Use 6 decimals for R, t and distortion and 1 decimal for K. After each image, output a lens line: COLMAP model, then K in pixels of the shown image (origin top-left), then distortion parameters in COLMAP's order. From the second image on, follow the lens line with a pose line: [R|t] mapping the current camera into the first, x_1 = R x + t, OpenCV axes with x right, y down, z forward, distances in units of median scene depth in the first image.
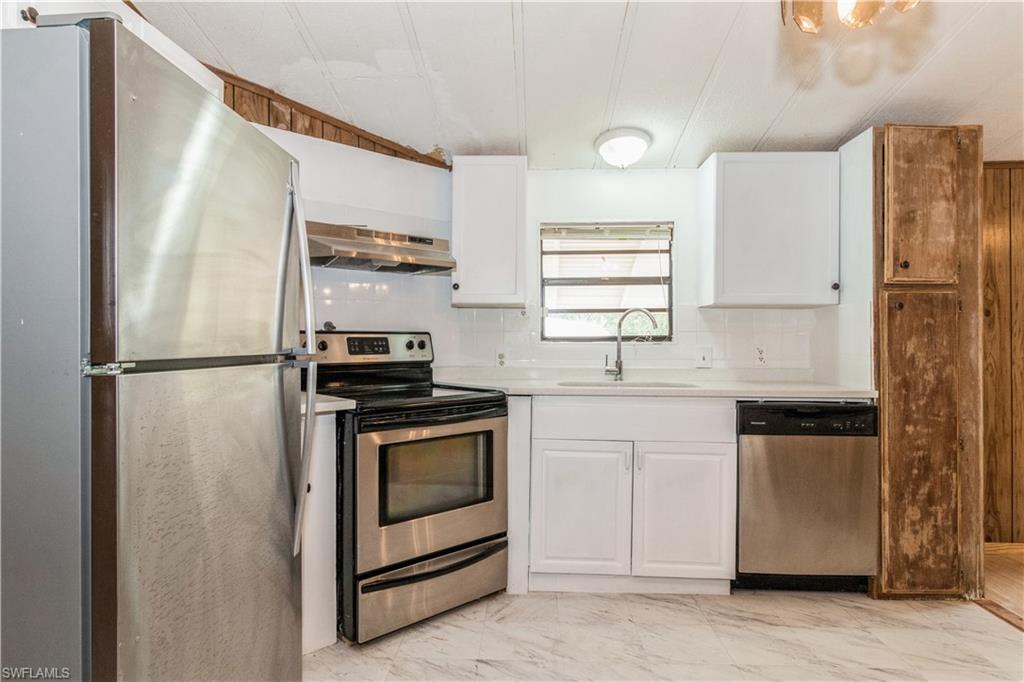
lens RADIAL K [[600.3, 0, 505.5], [0, 600.3, 339.6], [0, 0, 1]] dist [-0.004905, -0.002131]
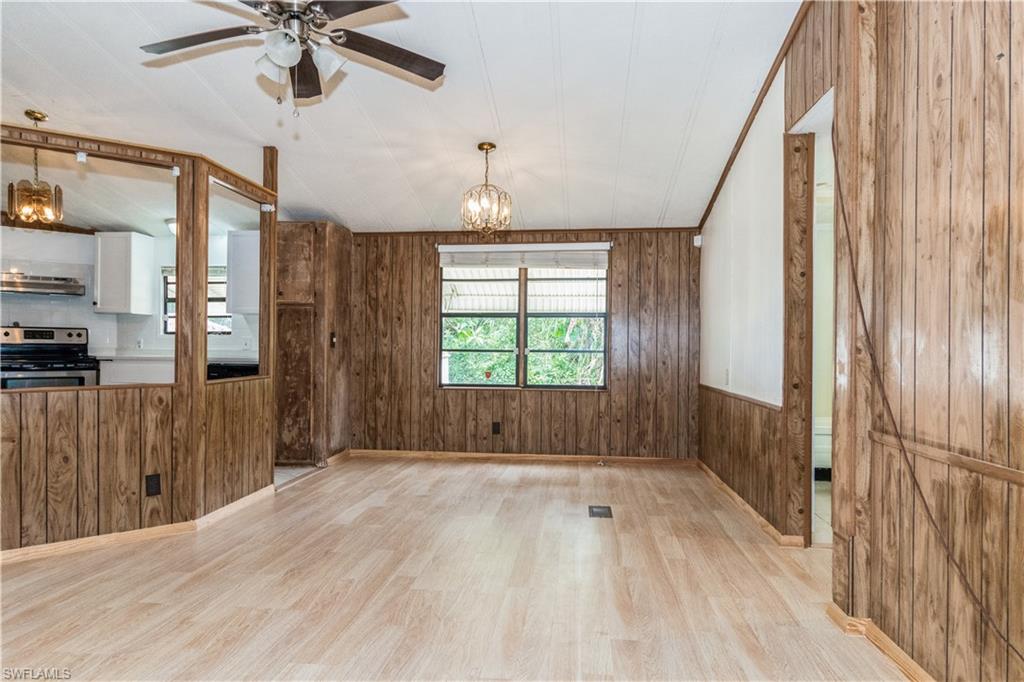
lens RADIAL K [[659.2, 0, 503.2], [0, 659.2, 349.2], [0, 0, 1]] dist [0.010310, 0.003731]
pose [[0.996839, 0.005992, -0.079221, 1.540631], [-0.005878, 0.999981, 0.001668, 0.048080], [0.079229, -0.001197, 0.996856, -1.080576]]
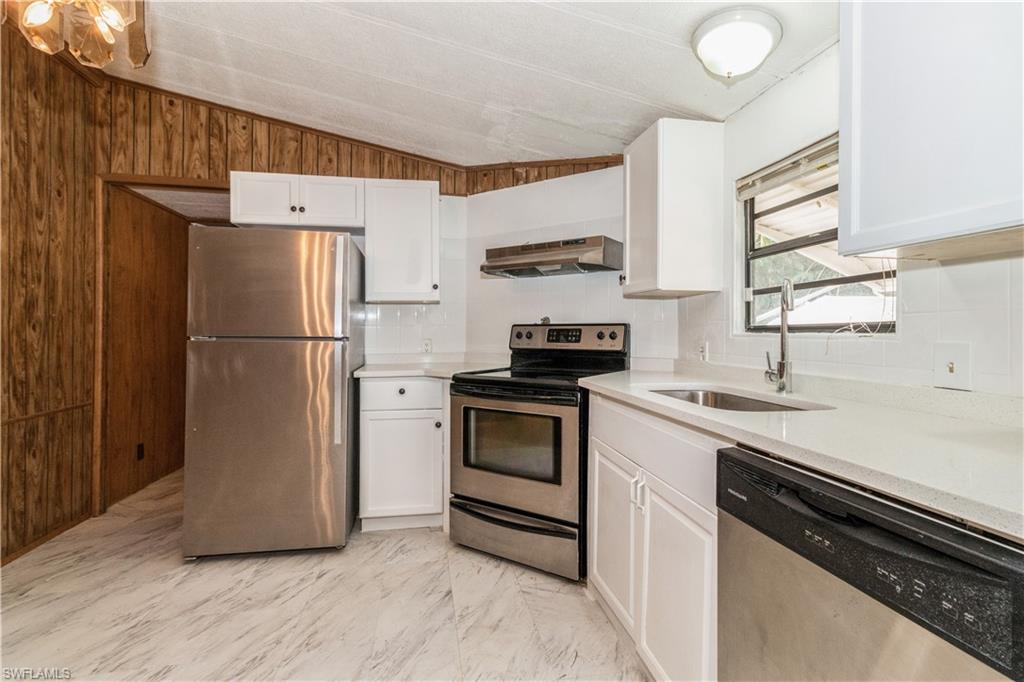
lens RADIAL K [[479.4, 0, 507.0], [0, 479.4, 334.0], [0, 0, 1]] dist [0.012835, 0.000487]
pose [[0.229553, 0.002131, -0.973294, 0.761894], [-0.001312, 0.999997, 0.001880, 0.005573], [0.973295, 0.000845, 0.229555, 0.719773]]
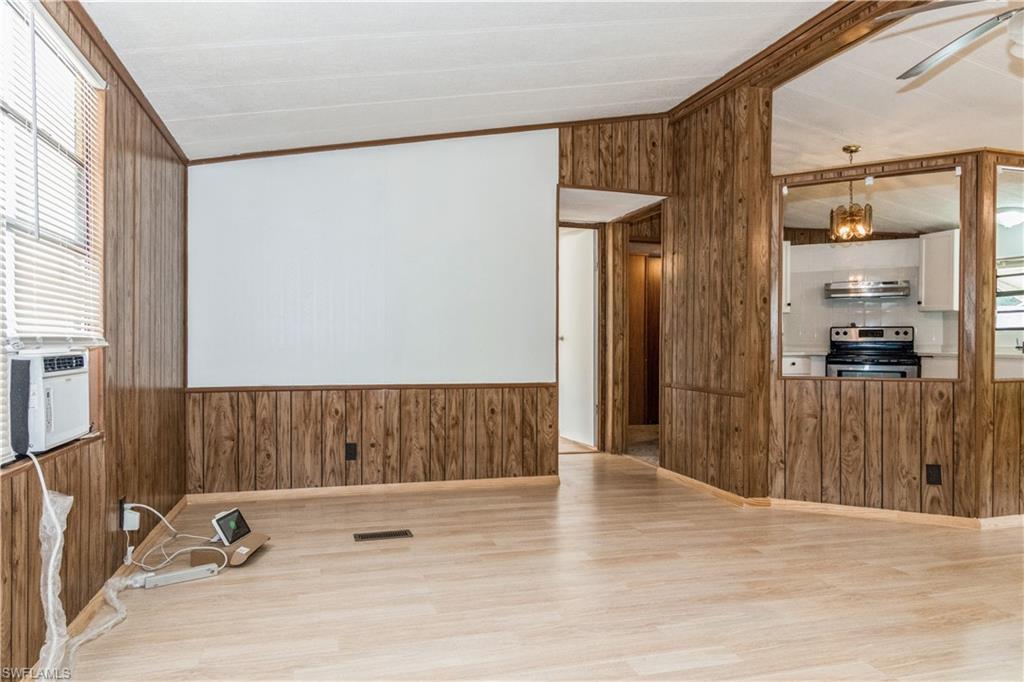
lens RADIAL K [[659.2, 0, 505.0], [0, 659.2, 345.0], [0, 0, 1]] dist [0.010310, 0.003731]
pose [[0.322552, 0.005474, -0.946536, 1.755860], [-0.002893, 0.999984, 0.004797, 0.049120], [0.946547, 0.001191, 0.322563, -1.120569]]
